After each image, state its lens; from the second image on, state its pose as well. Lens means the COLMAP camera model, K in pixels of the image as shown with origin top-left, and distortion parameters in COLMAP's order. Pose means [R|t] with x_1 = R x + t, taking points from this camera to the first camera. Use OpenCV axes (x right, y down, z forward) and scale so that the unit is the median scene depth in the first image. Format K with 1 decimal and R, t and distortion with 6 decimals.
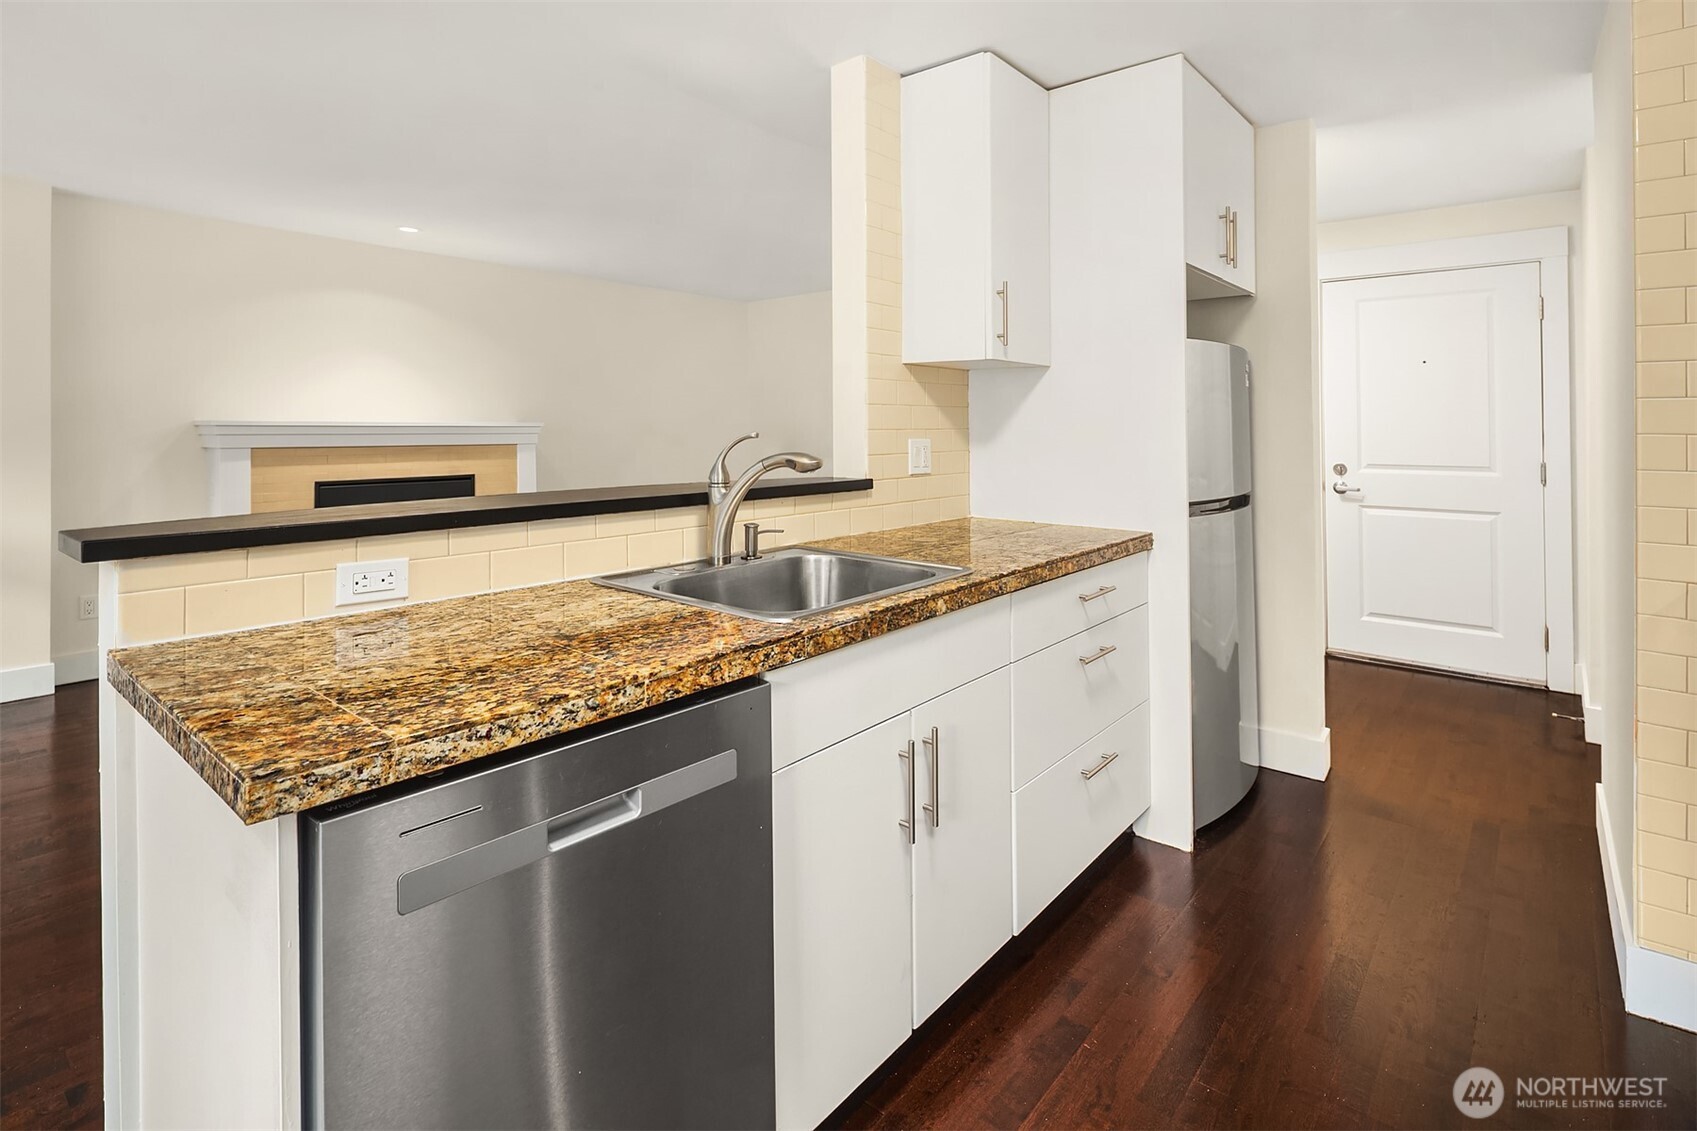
lens RADIAL K [[822.1, 0, 861.9], [0, 822.1, 420.8], [0, 0, 1]] dist [0.005496, -0.004175]
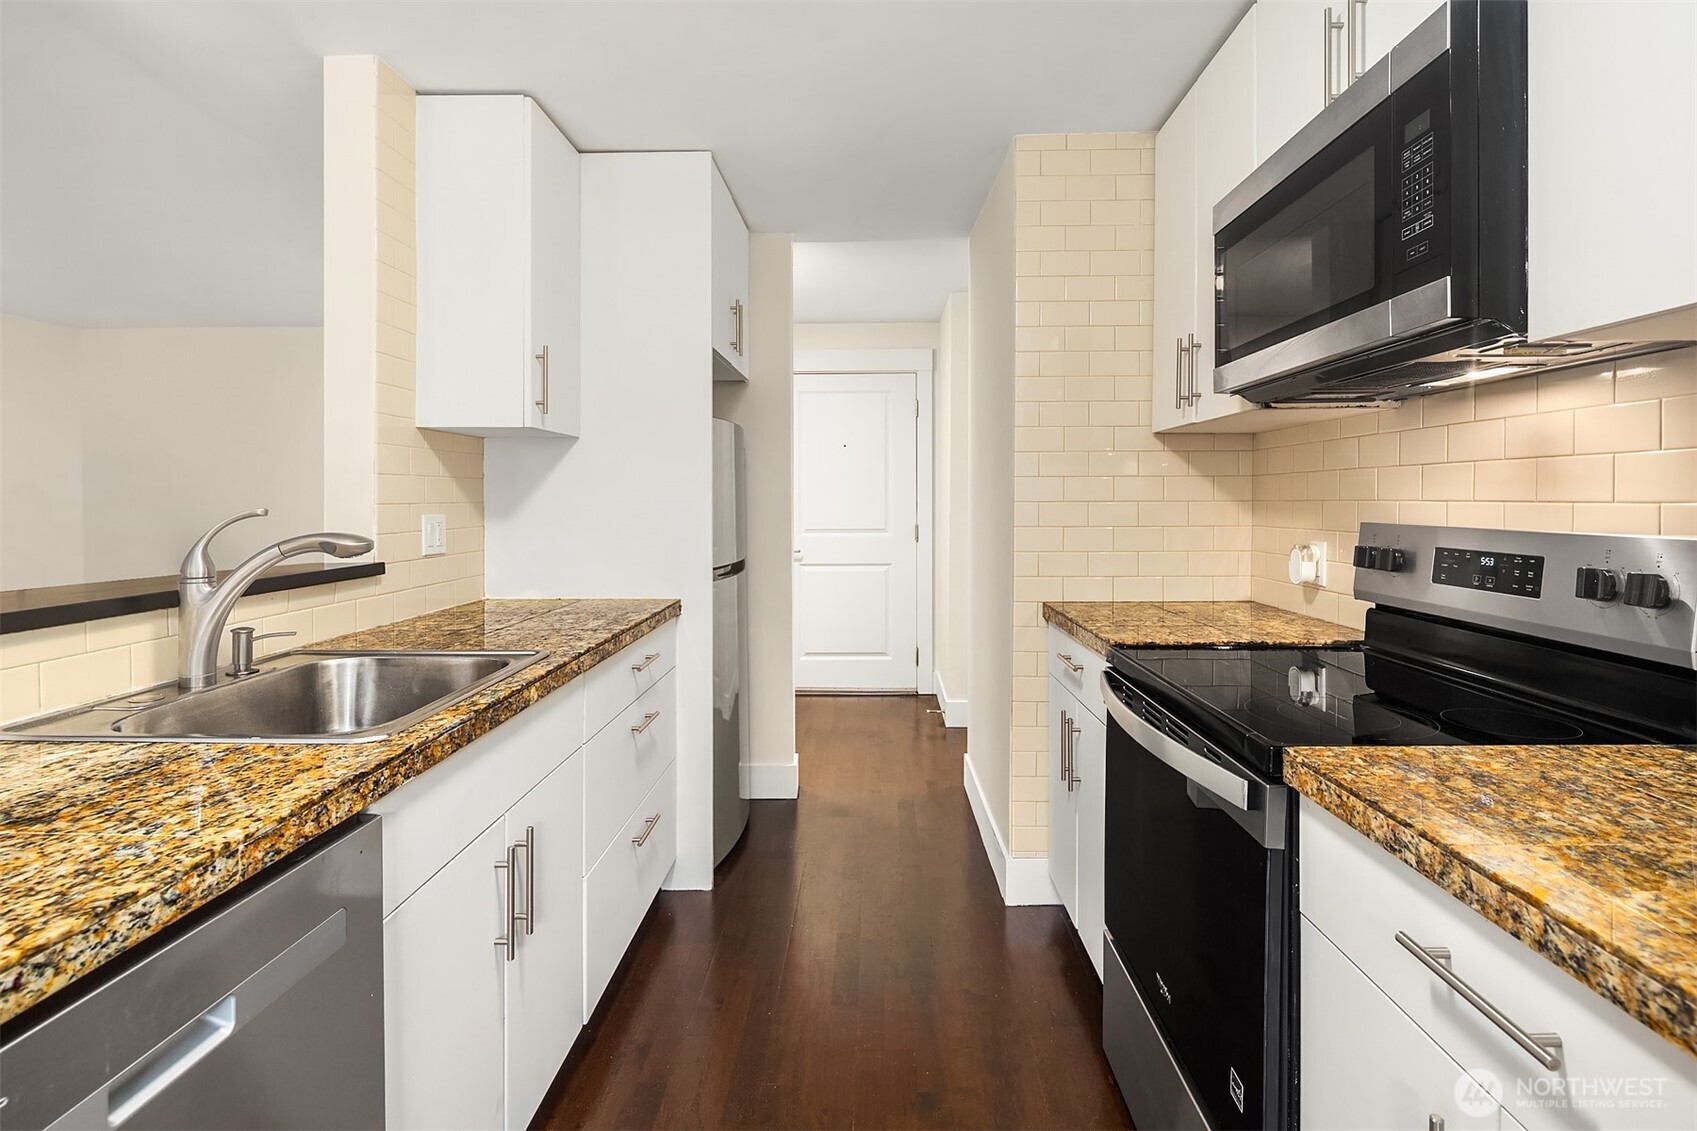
lens RADIAL K [[822.1, 0, 850.7], [0, 822.1, 500.4], [0, 0, 1]] dist [0.005496, -0.004175]
pose [[0.783433, -0.006524, 0.621442, -0.145608], [0.001347, 0.999960, 0.008800, 0.000160], [-0.621475, -0.006057, 0.783411, 0.042186]]
